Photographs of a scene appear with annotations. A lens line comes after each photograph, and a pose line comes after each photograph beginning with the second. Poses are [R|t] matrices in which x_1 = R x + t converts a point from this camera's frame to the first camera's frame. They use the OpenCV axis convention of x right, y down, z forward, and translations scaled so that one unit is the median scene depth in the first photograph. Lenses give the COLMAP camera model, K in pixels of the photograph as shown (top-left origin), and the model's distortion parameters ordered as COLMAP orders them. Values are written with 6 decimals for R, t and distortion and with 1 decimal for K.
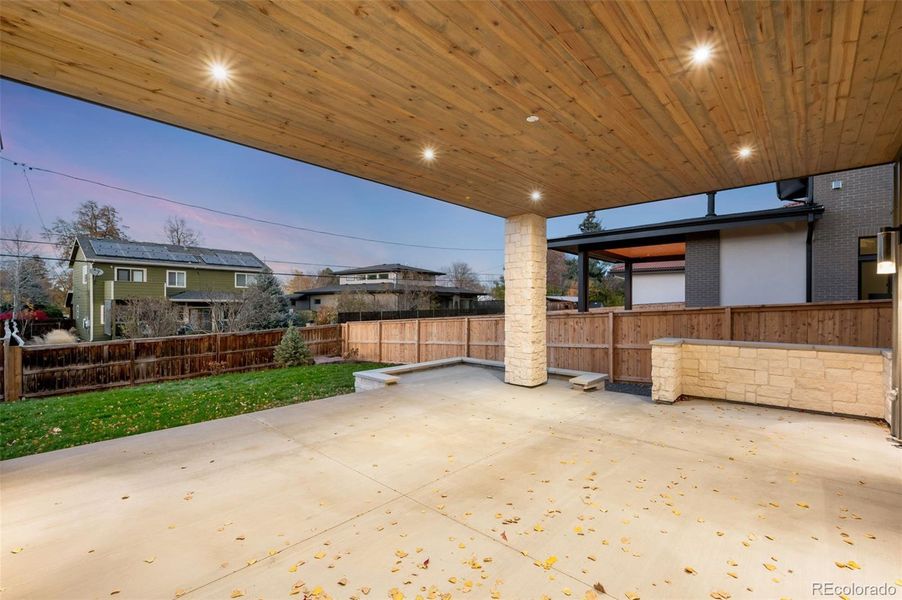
lens RADIAL K [[393.9, 0, 448.6], [0, 393.9, 304.7], [0, 0, 1]] dist [0.001707, 0.000444]
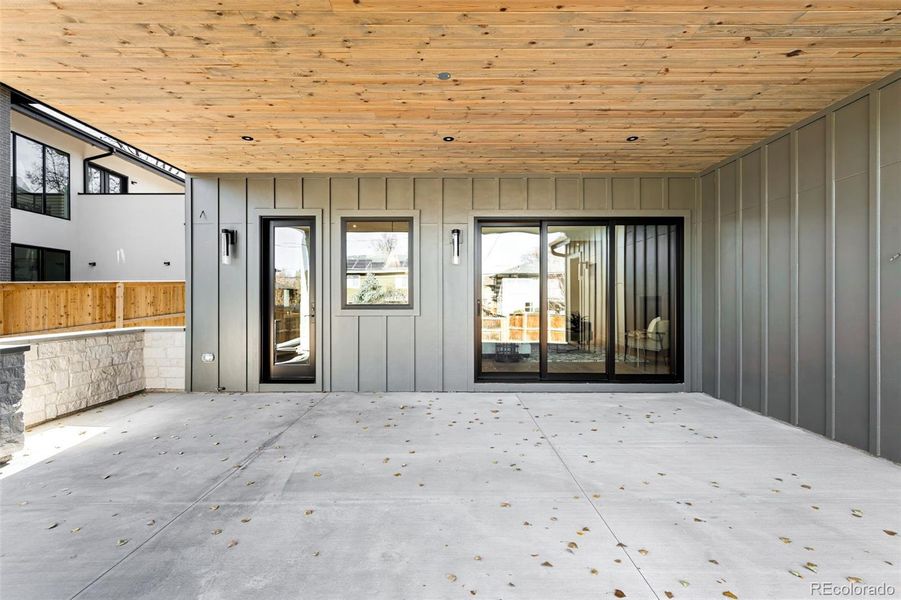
lens RADIAL K [[419.5, 0, 454.4], [0, 419.5, 296.9], [0, 0, 1]] dist [-0.000869, -0.000309]
pose [[-0.683583, -0.001332, 0.729872, -0.139779], [-0.001302, 0.999999, 0.000605, 0.011723], [-0.729872, -0.000537, -0.683584, 0.447127]]
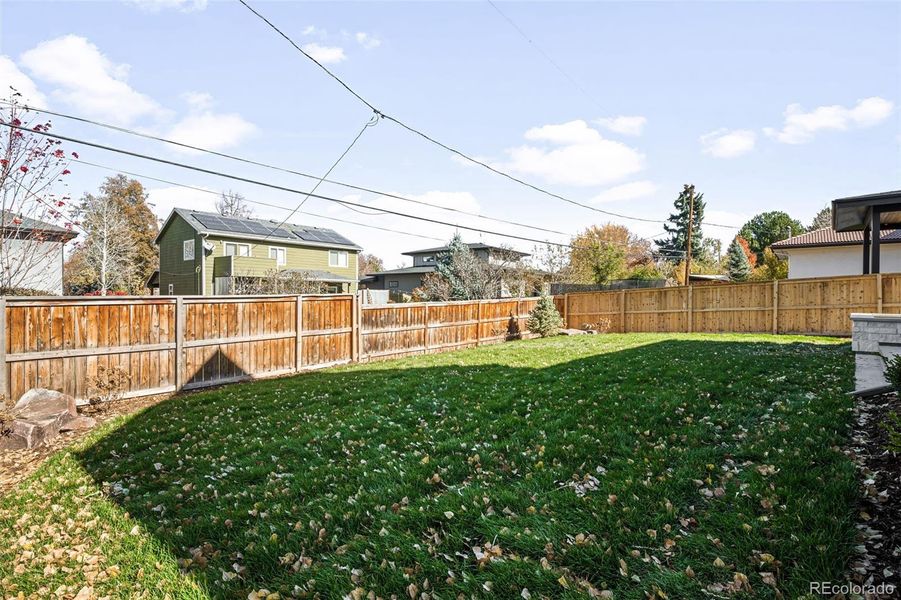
lens RADIAL K [[444.9, 0, 450.7], [0, 444.9, 299.0], [0, 0, 1]] dist [-0.002503, -0.000435]
pose [[0.999979, 0.002652, -0.005927, -0.757669], [-0.002622, 0.999984, 0.004943, 0.076275], [0.005940, -0.004927, 0.999970, -0.069190]]
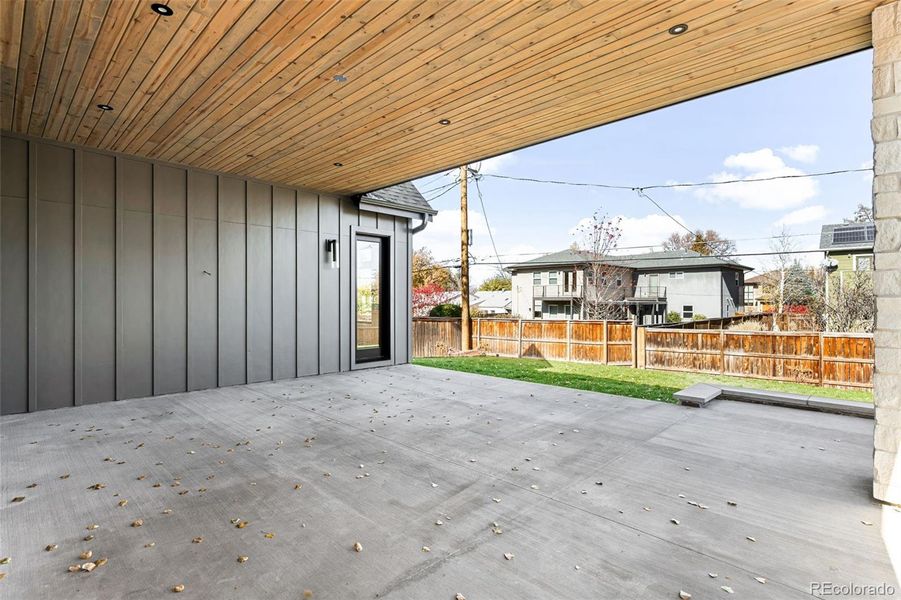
lens RADIAL K [[444.9, 0, 448.8], [0, 444.9, 300.3], [0, 0, 1]] dist [-0.002503, -0.000435]
pose [[-0.024938, -0.001209, -0.999688, 0.345622], [-0.003100, 0.999995, -0.001132, 0.016780], [0.999684, 0.003071, -0.024942, 0.348940]]
